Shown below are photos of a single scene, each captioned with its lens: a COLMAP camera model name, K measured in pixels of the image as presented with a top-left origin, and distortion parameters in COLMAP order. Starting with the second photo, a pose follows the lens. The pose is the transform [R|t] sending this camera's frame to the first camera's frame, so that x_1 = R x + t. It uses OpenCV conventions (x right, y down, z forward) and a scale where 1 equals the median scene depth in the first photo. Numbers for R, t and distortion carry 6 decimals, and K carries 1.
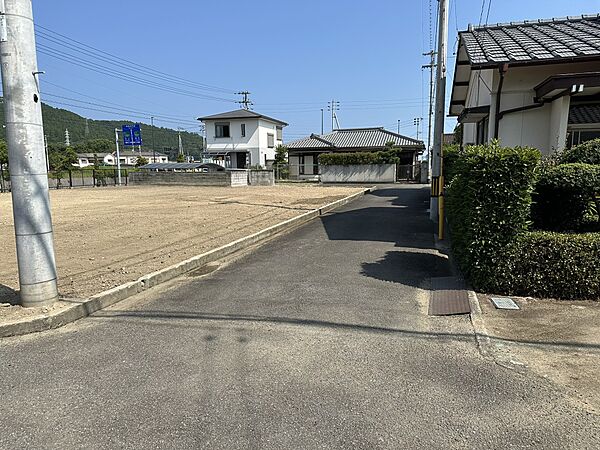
lens RADIAL K [[417.6, 0, 303.3], [0, 417.6, 222.3], [0, 0, 1]] dist [0.082313, -0.100320]
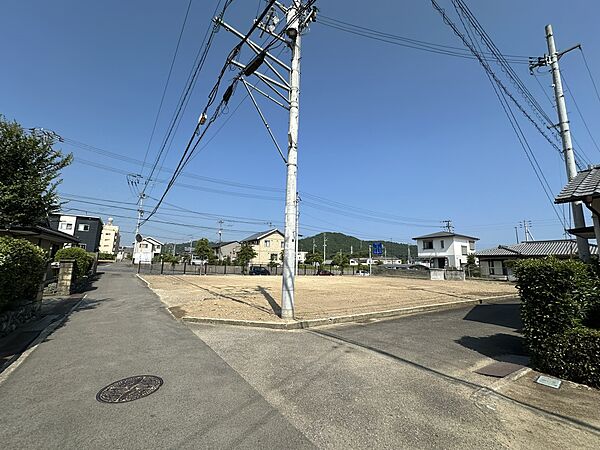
lens RADIAL K [[239.7, 0, 299.6], [0, 239.7, 224.0], [0, 0, 1]] dist [-0.001715, 0.000495]
pose [[0.756623, -0.082699, -0.648601, 0.354040], [-0.114617, 0.959834, -0.256088, 0.003201], [0.643728, 0.268103, 0.716754, -0.120350]]
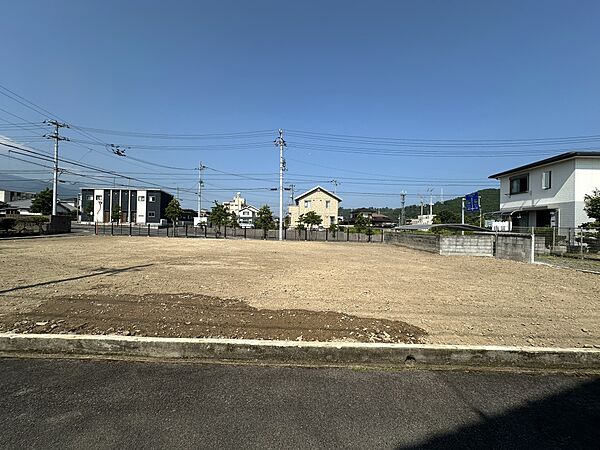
lens RADIAL K [[239.7, 0, 299.6], [0, 239.7, 224.0], [0, 0, 1]] dist [-0.001715, 0.000495]
pose [[0.285305, 0.002543, -0.958433, 1.063817], [-0.147097, 0.988265, -0.041165, -0.555365], [0.947081, 0.152728, 0.282331, 4.157962]]
